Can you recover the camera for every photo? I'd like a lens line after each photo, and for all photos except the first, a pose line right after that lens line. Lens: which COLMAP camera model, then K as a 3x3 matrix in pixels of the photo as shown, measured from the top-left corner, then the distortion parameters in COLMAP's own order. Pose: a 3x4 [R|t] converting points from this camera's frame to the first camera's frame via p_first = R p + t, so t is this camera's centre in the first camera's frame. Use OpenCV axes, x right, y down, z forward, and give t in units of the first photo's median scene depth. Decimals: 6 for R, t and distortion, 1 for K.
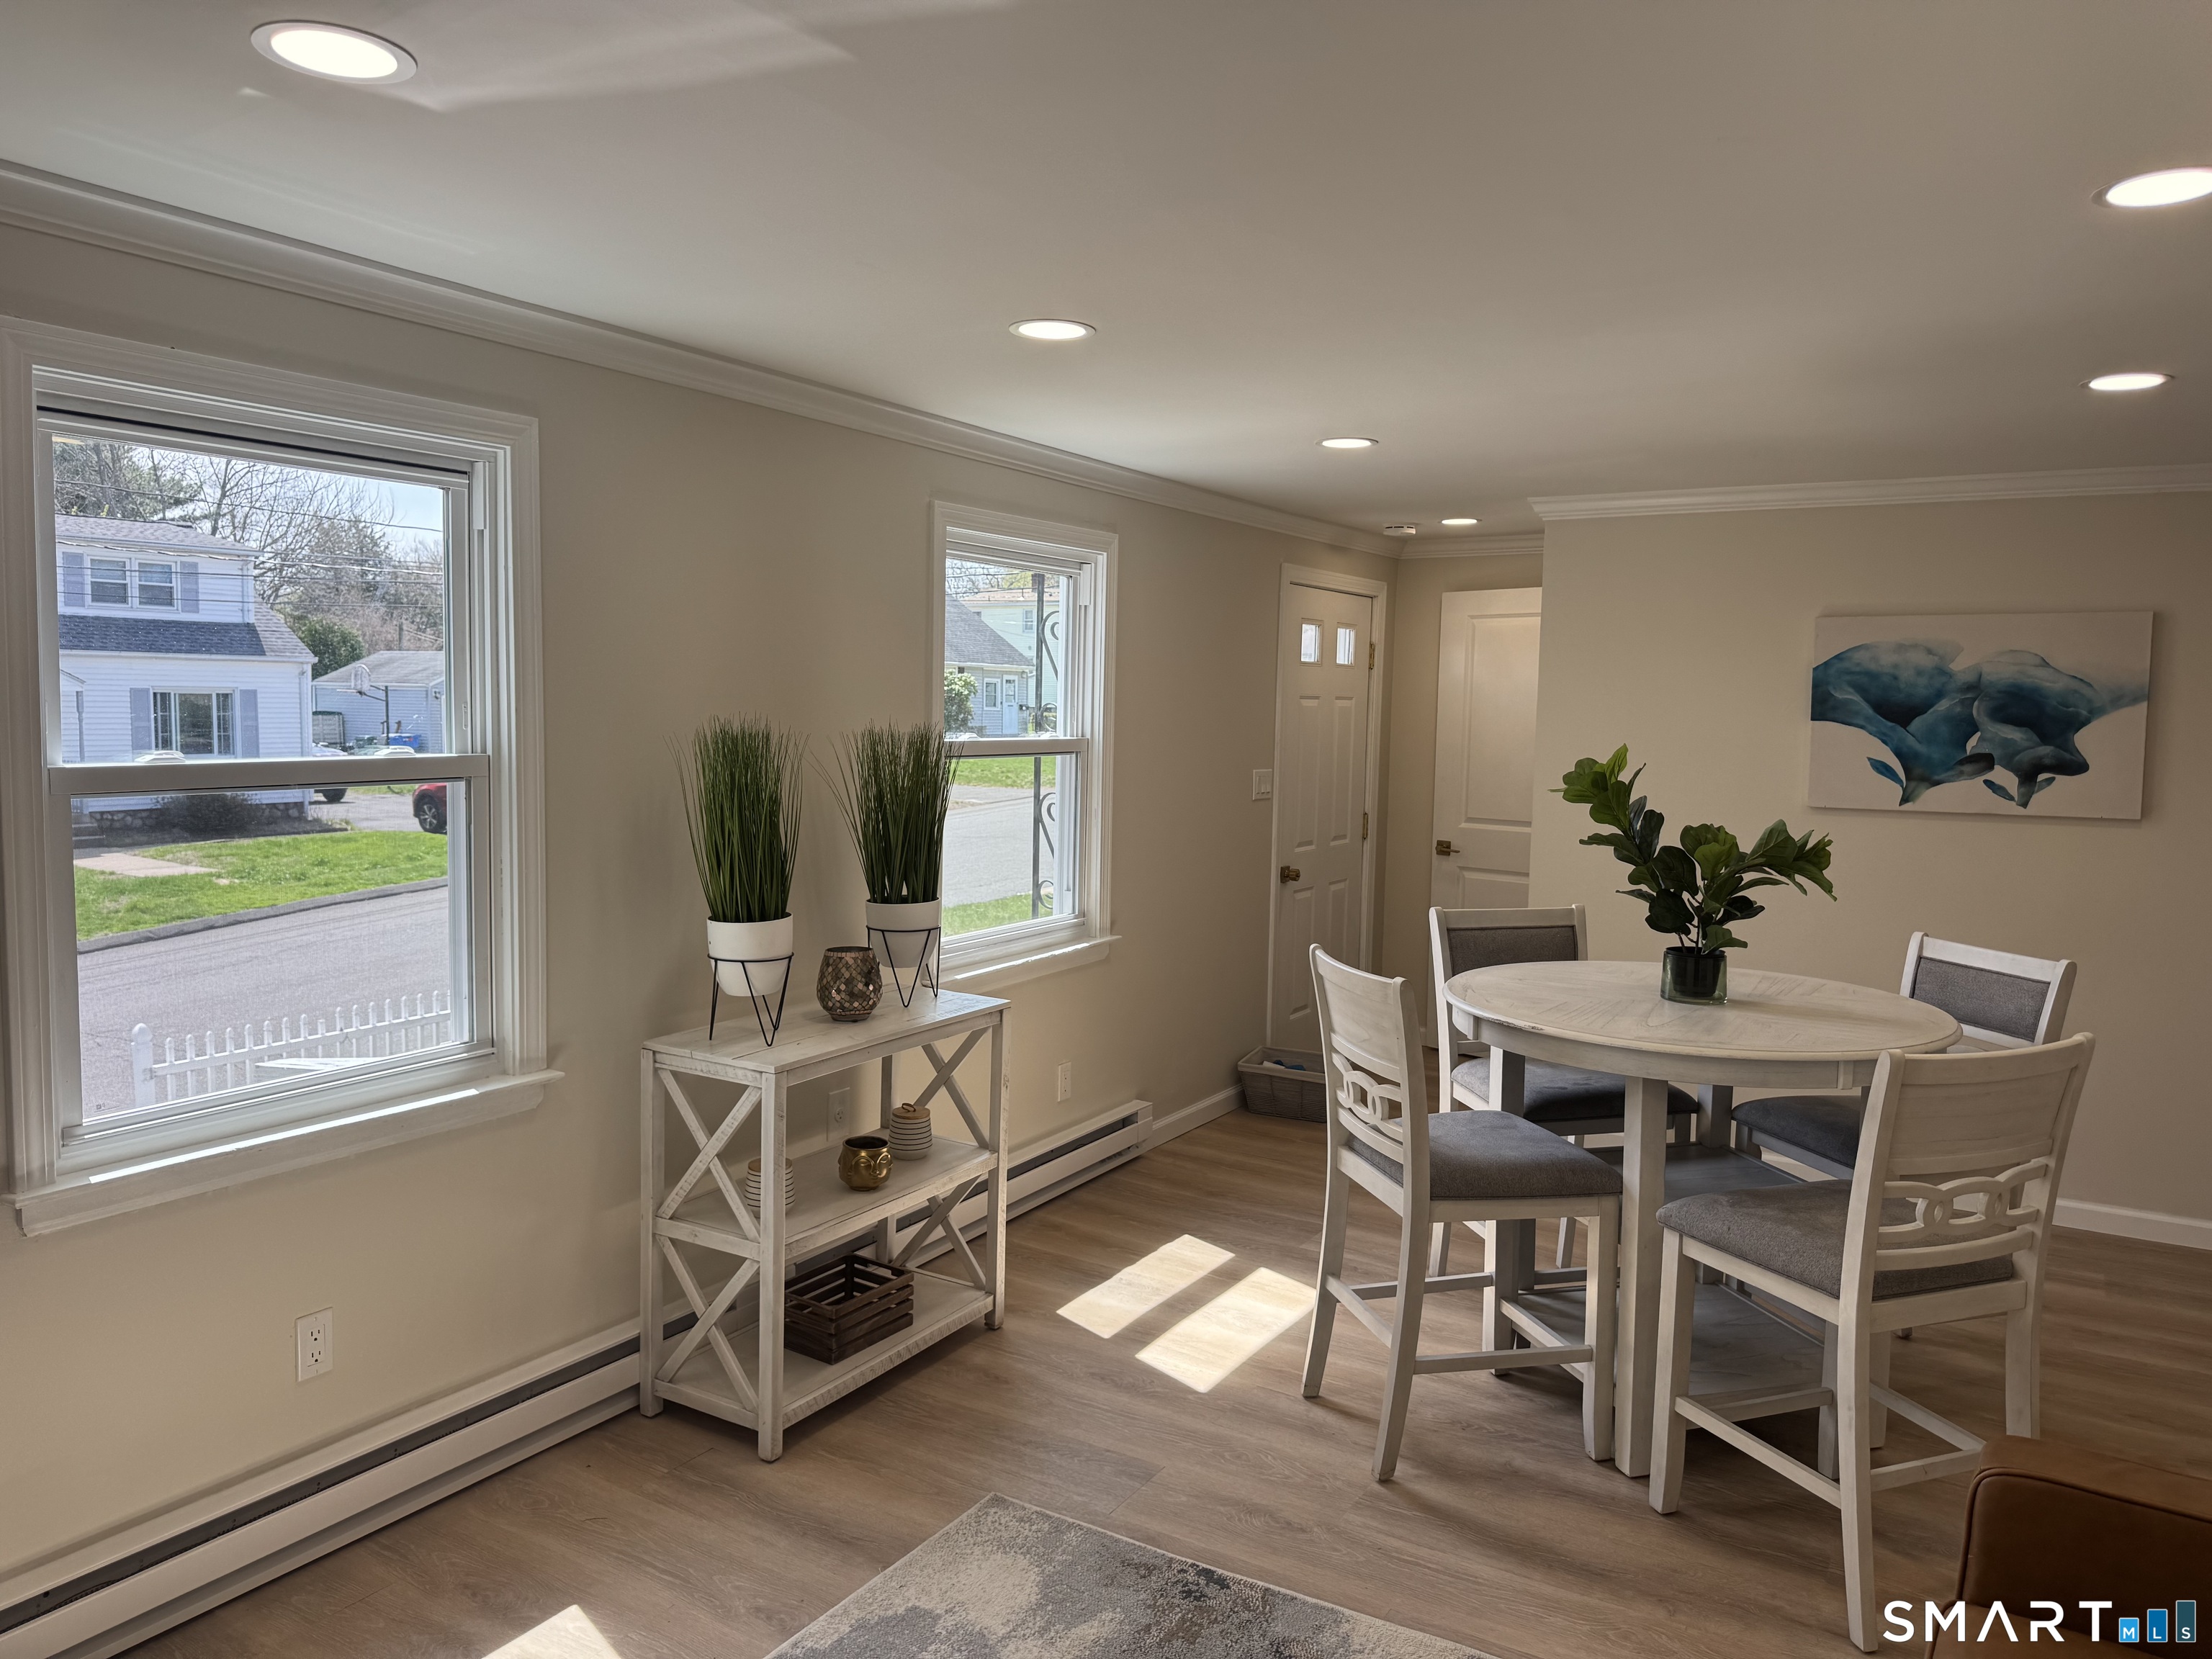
lens RADIAL K [[1580.7, 0, 1108.3], [0, 1580.7, 818.9], [0, 0, 1]] dist [0.091411, -0.103387]
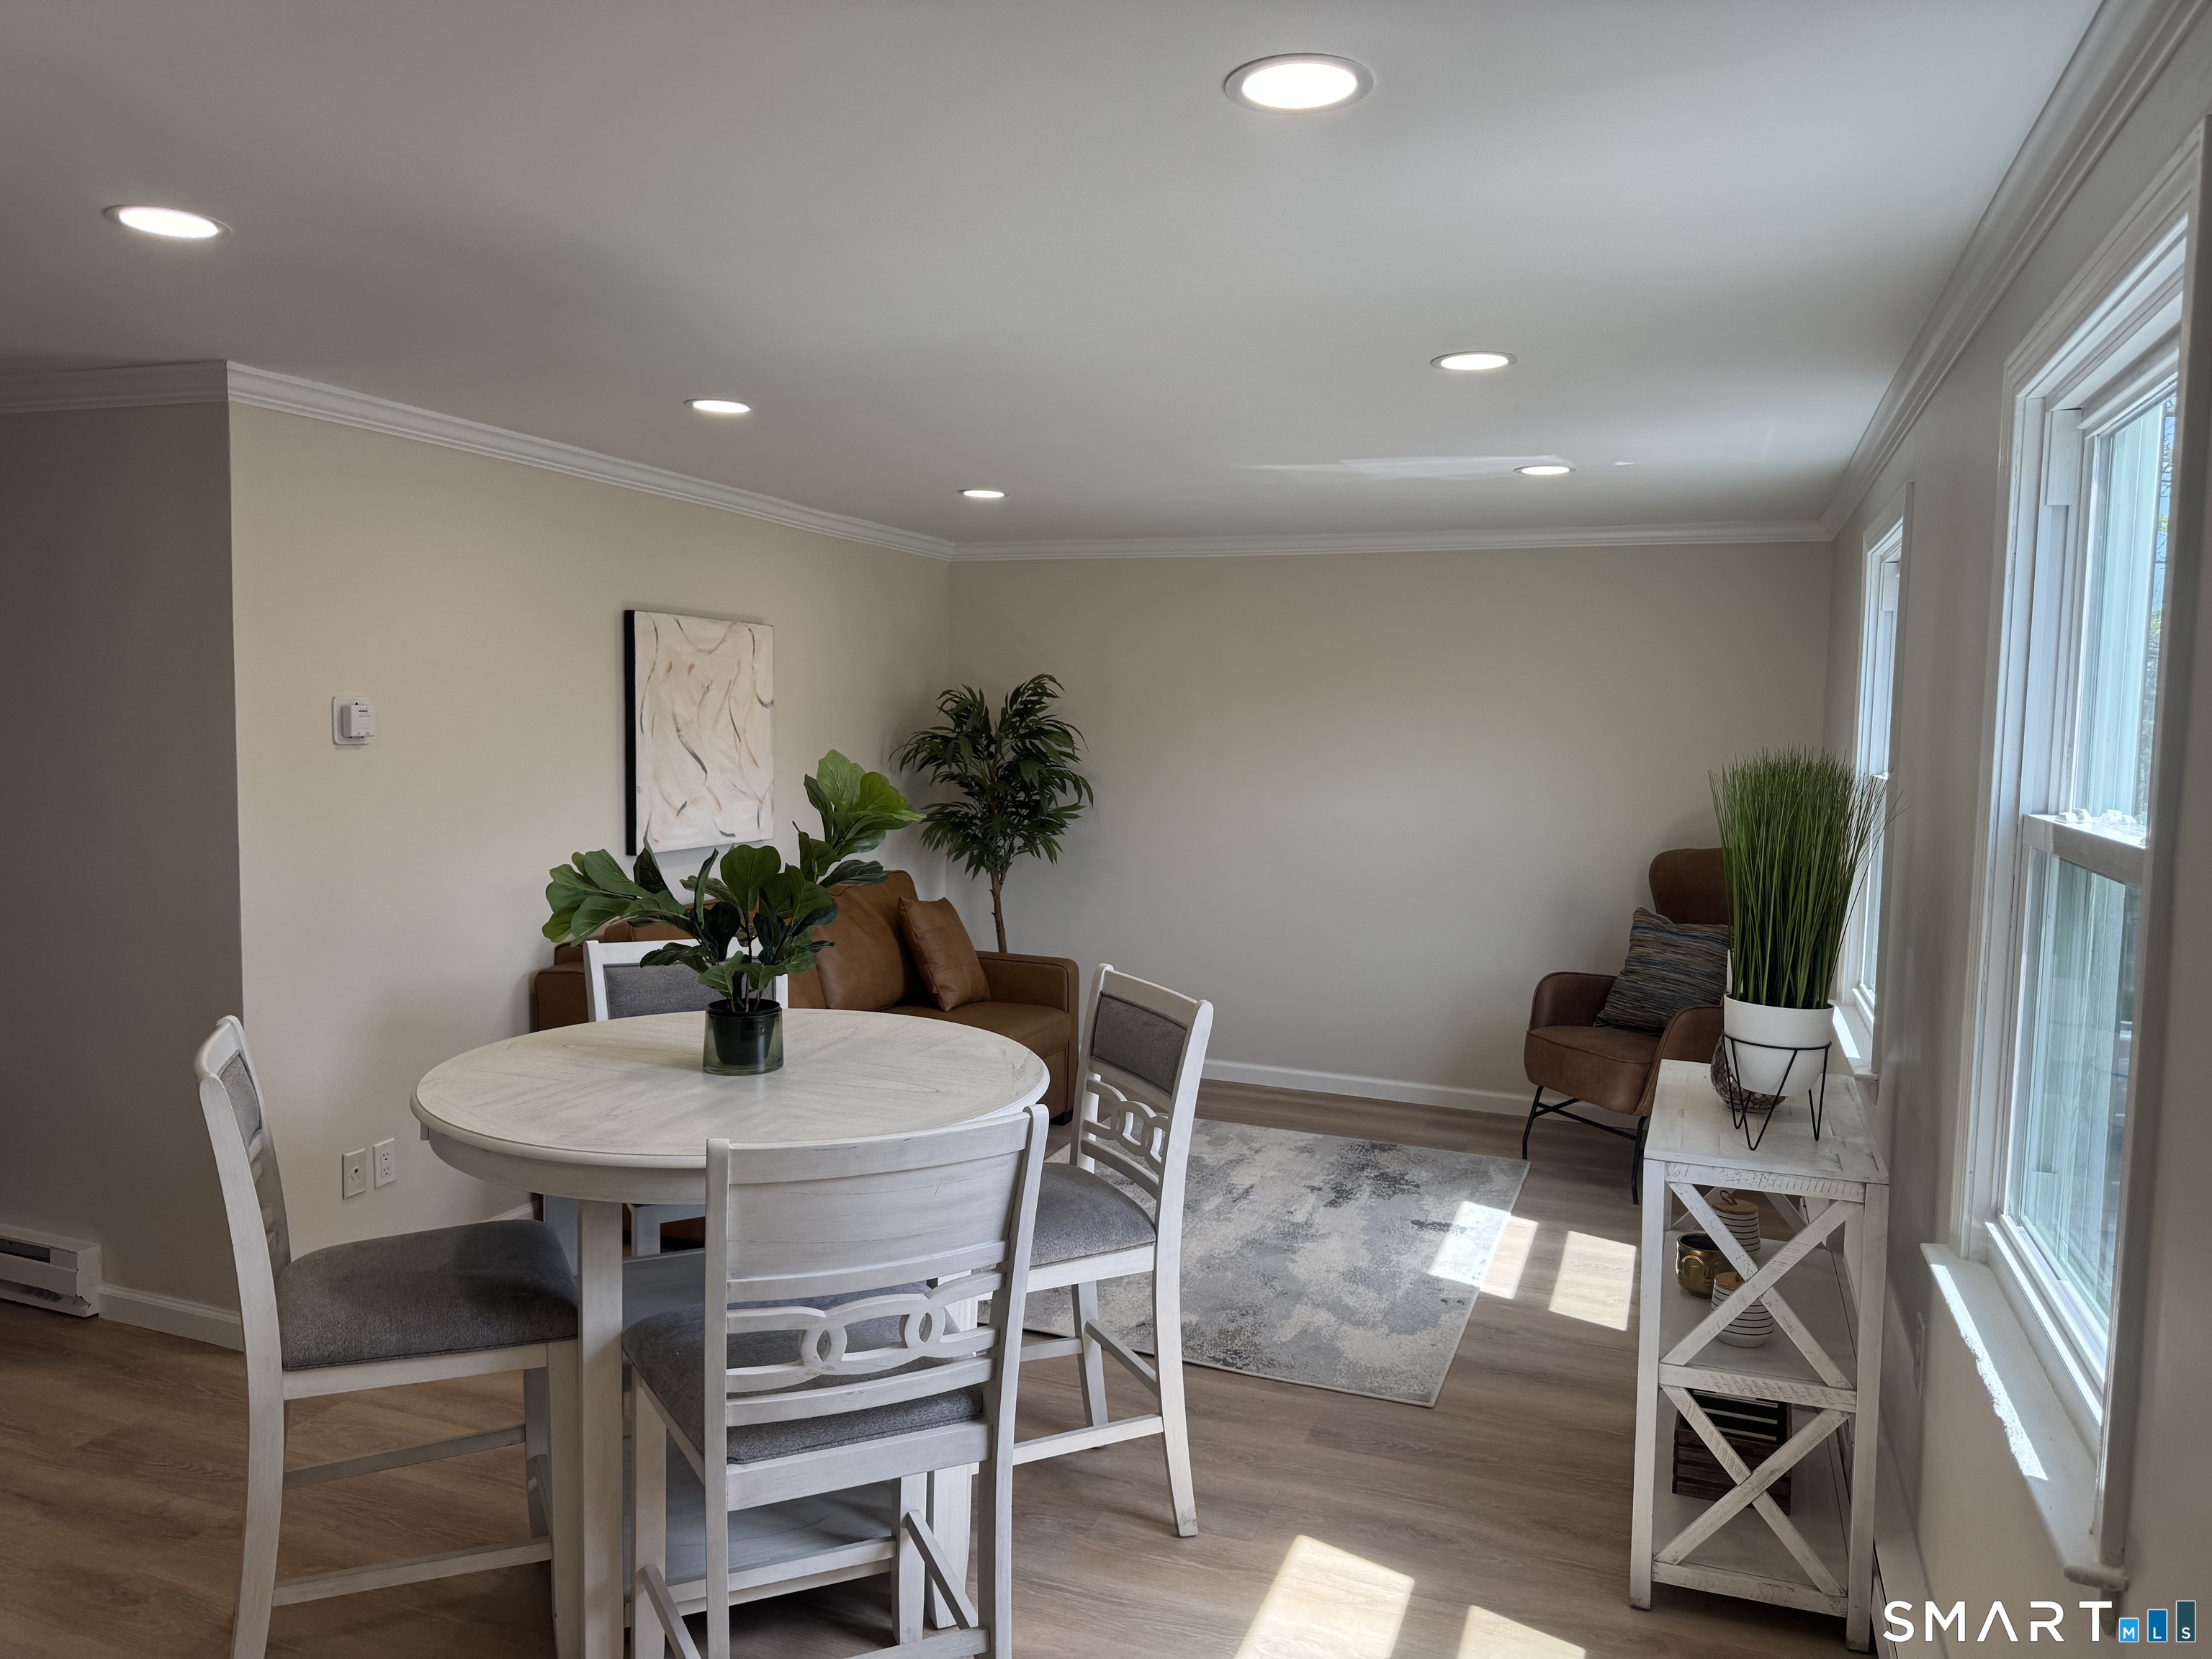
lens RADIAL K [[1580.7, 0, 1108.3], [0, 1580.7, 818.9], [0, 0, 1]] dist [0.091411, -0.103387]
pose [[-0.982164, -0.028510, -0.185852, 0.248642], [-0.056220, 0.987748, 0.145577, -0.094401], [0.179425, 0.153429, -0.971734, 1.312449]]
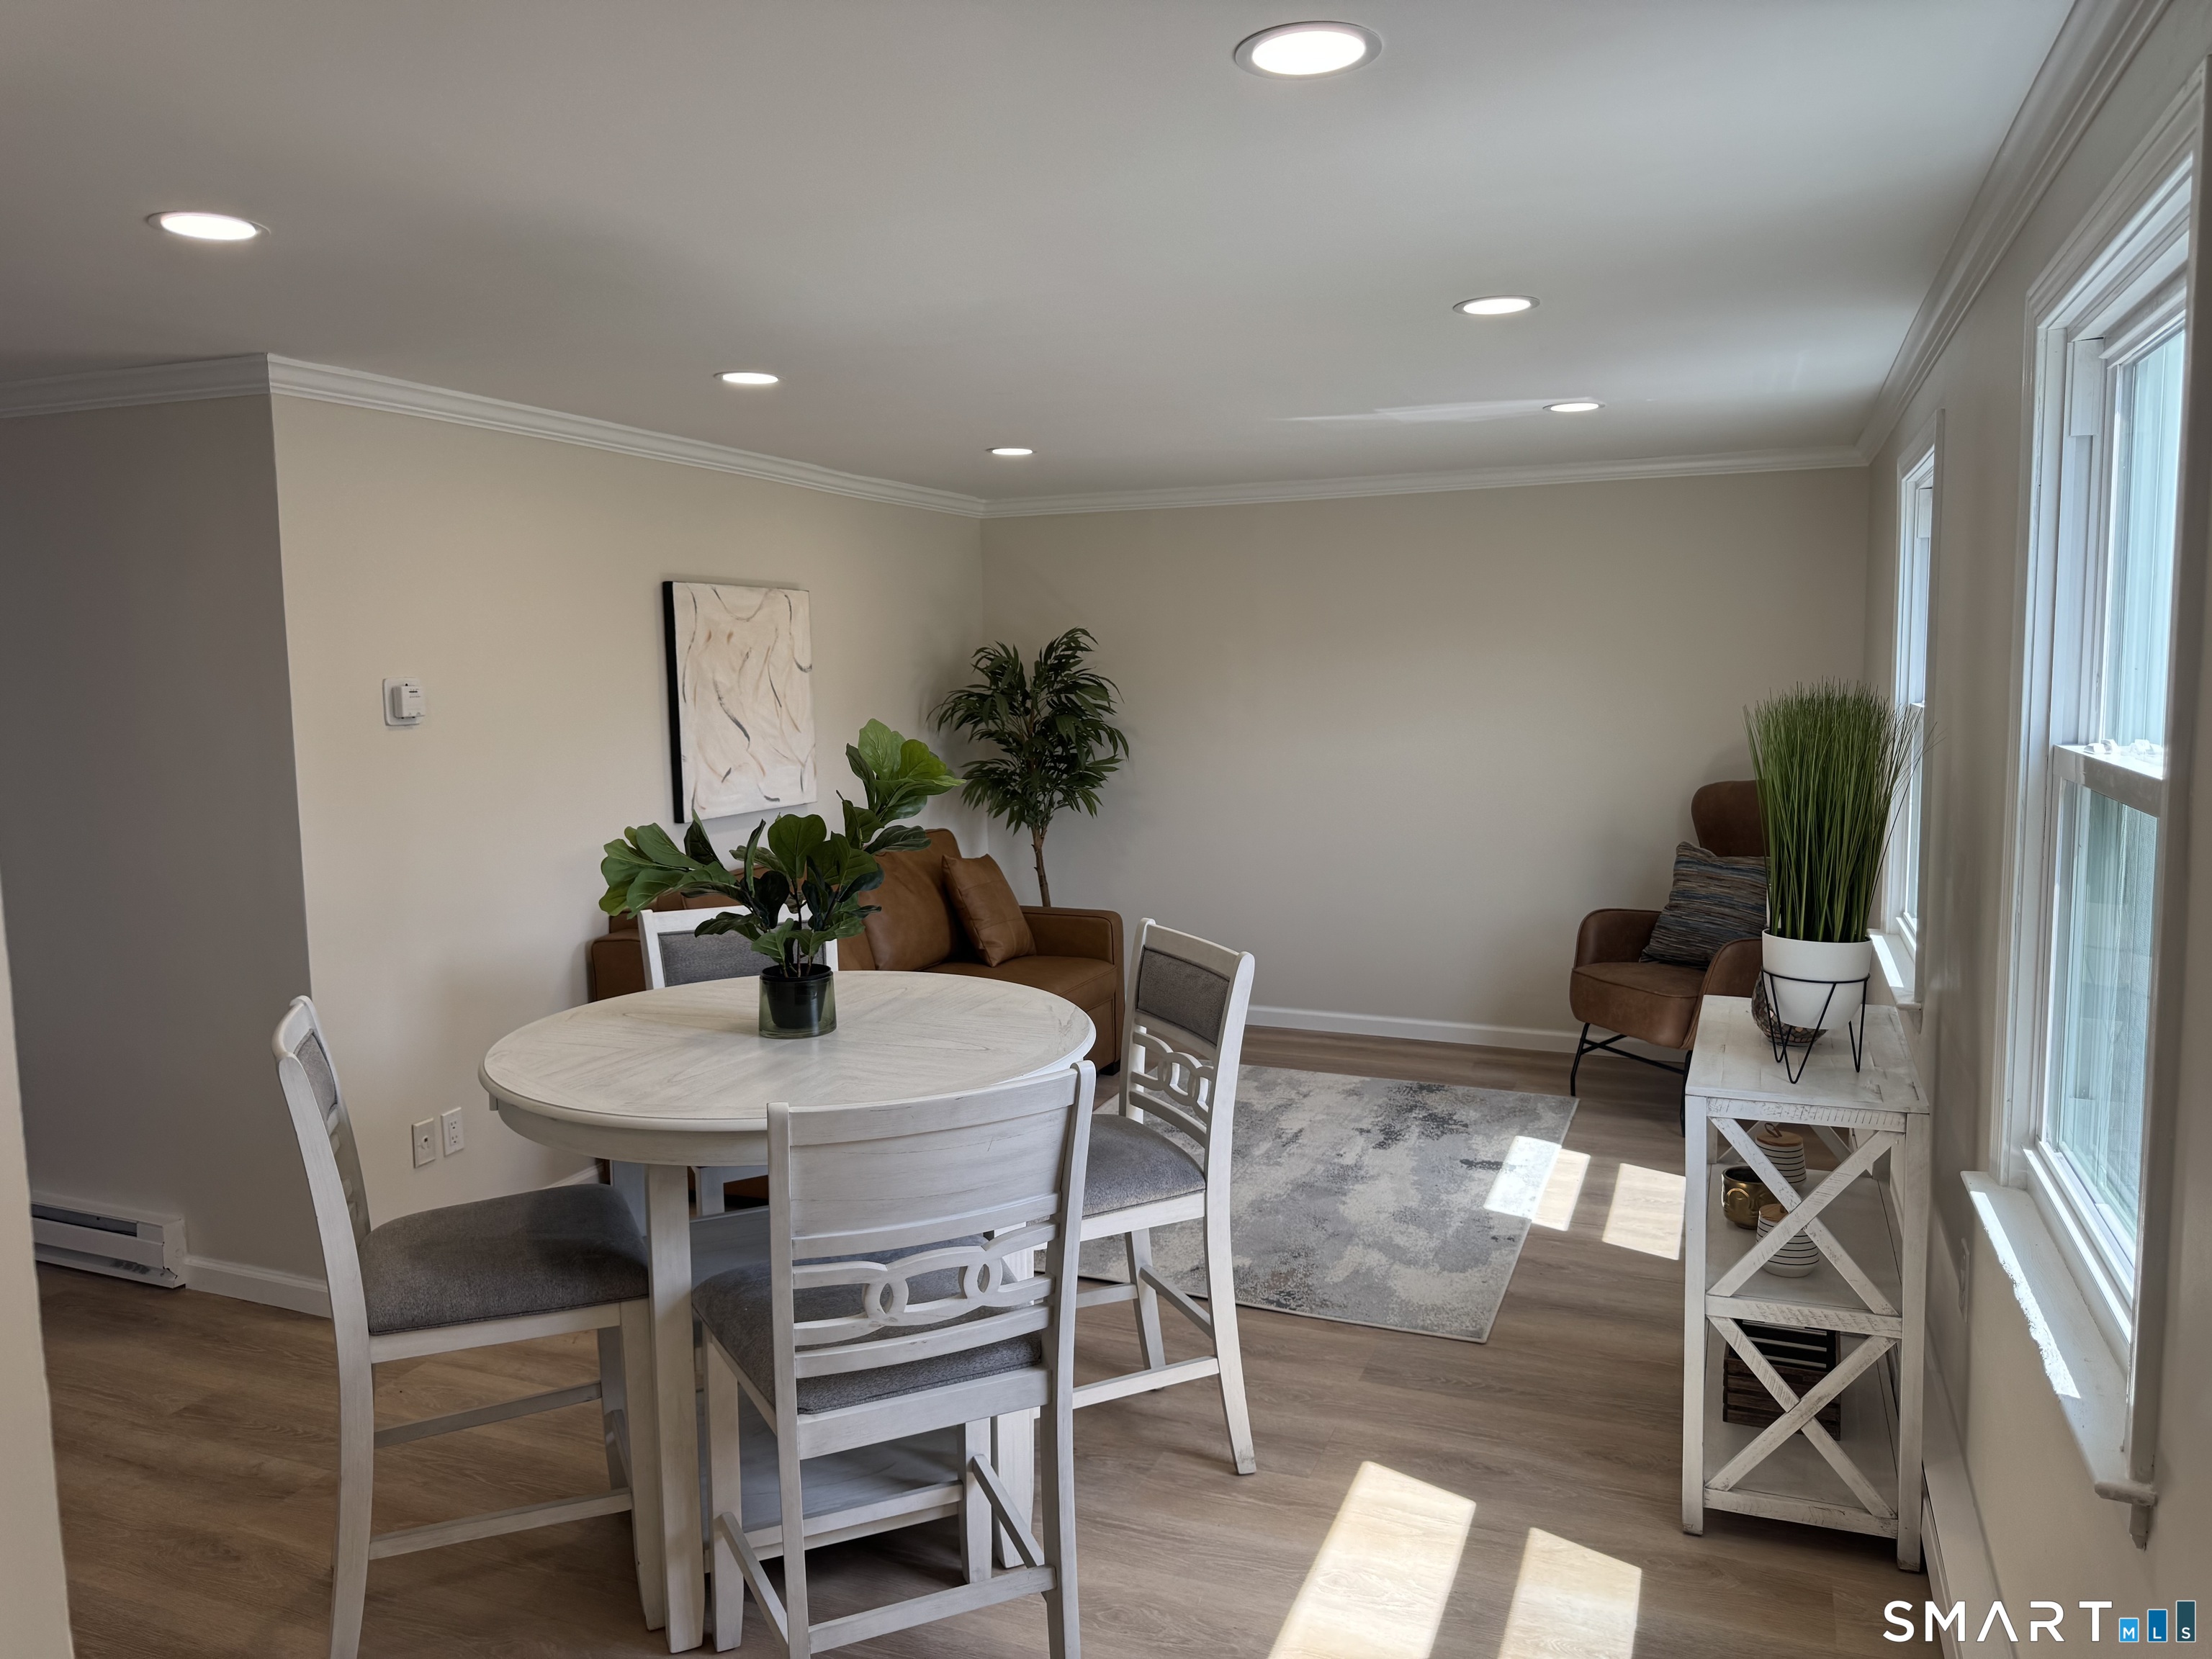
lens RADIAL K [[1583.5, 0, 1110.1], [0, 1583.5, 800.4], [0, 0, 1]] dist [0.094681, -0.107331]
pose [[-0.986752, 0.007851, -0.162047, 0.249401], [-0.019717, 0.985621, 0.167815, -0.100013], [0.161034, 0.168786, -0.972409, 1.322050]]
